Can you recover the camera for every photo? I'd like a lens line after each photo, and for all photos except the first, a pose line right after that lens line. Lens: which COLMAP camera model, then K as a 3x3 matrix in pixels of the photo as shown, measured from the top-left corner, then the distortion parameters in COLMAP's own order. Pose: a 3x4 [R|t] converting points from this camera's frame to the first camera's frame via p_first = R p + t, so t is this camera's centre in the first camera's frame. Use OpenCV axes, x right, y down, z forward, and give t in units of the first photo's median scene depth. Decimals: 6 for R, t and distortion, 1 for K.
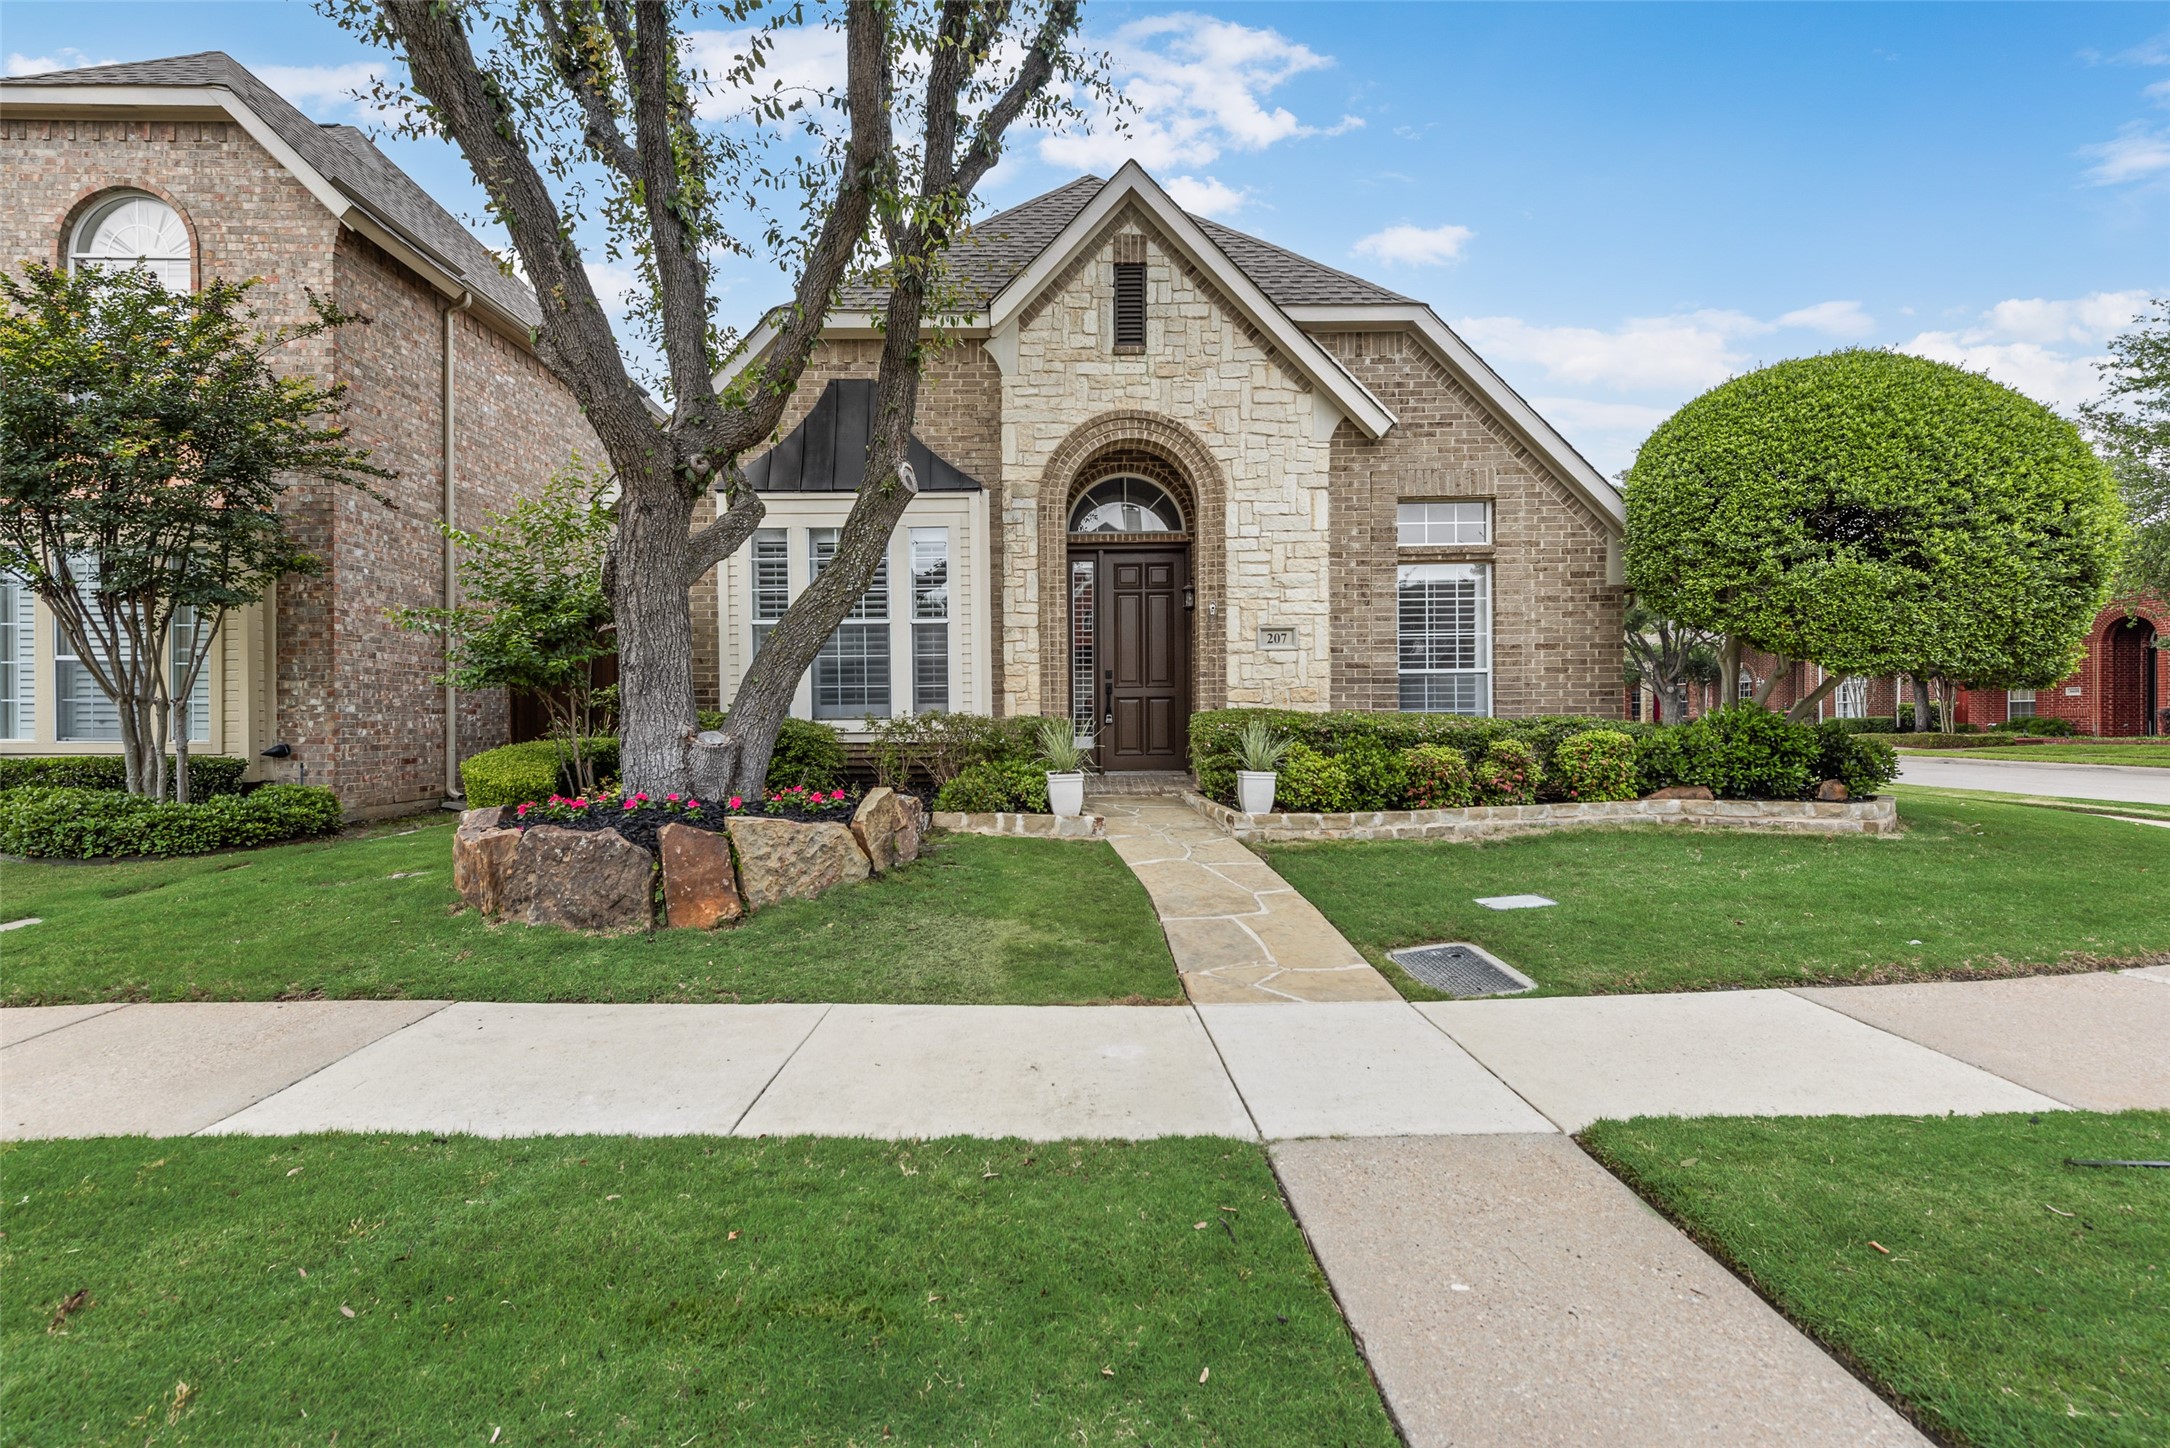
lens RADIAL K [[849.5, 0, 1072.7], [0, 849.5, 722.6], [0, 0, 1]] dist [0.013304, -0.003743]
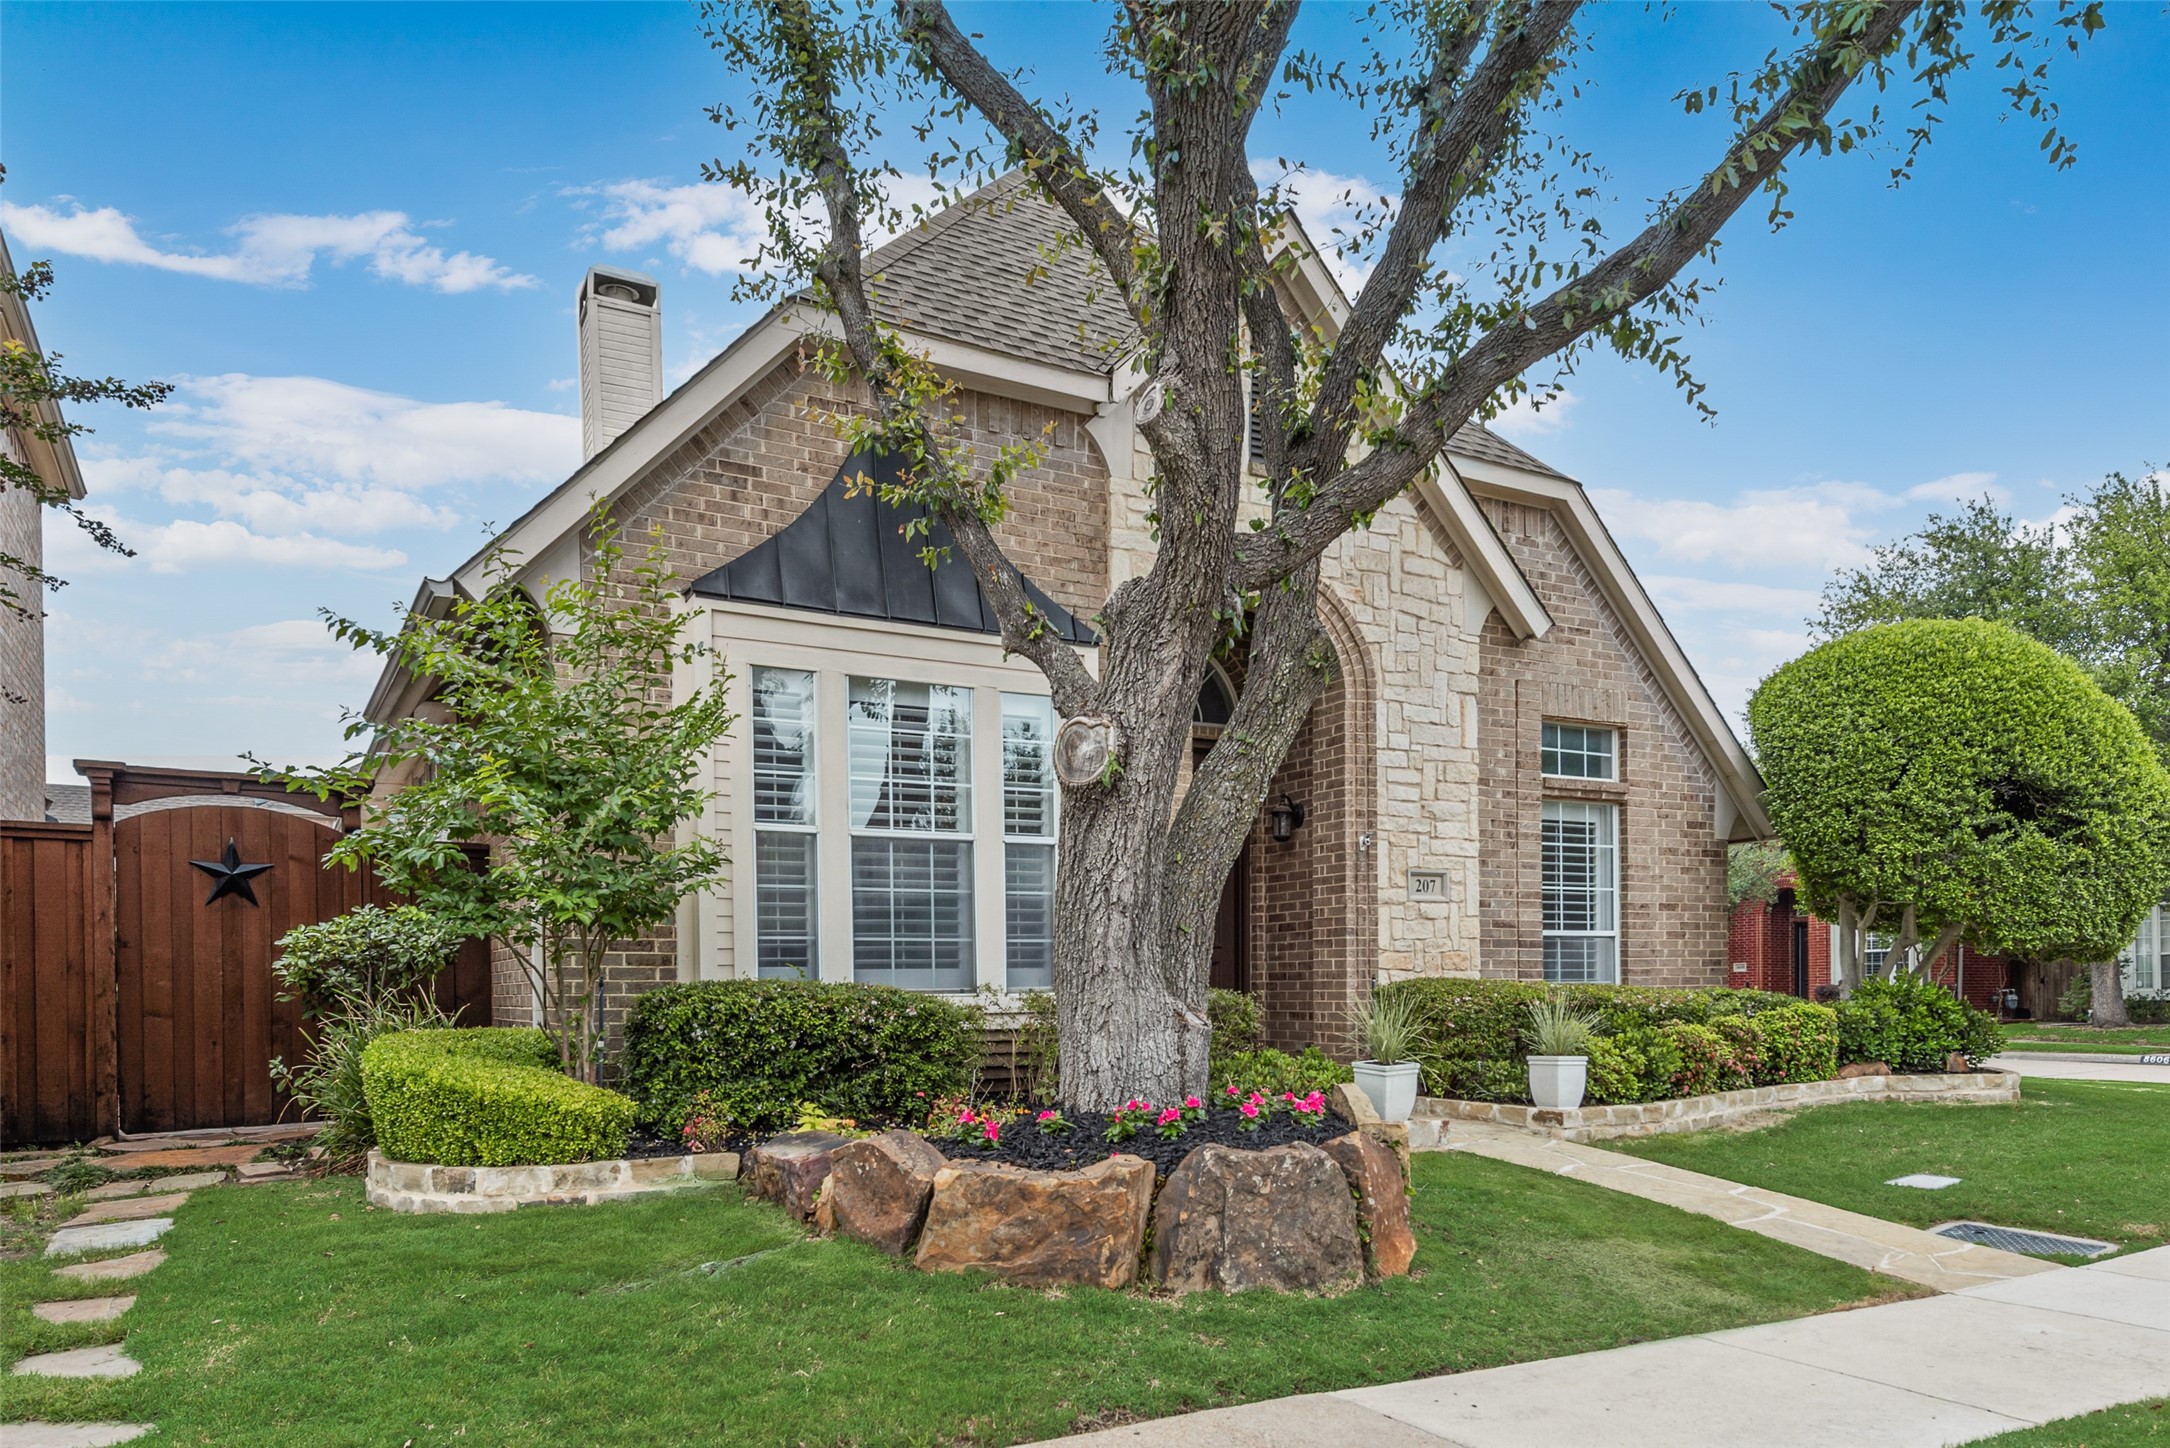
lens RADIAL K [[1408.4, 0, 1085.6], [0, 1408.4, 1009.1], [0, 0, 1]] dist [0.007923, 0.001021]
pose [[0.876667, -0.005926, 0.481060, -0.634388], [0.005933, 0.999981, 0.001507, 0.006935], [-0.481060, 0.001534, 0.876686, 0.045122]]
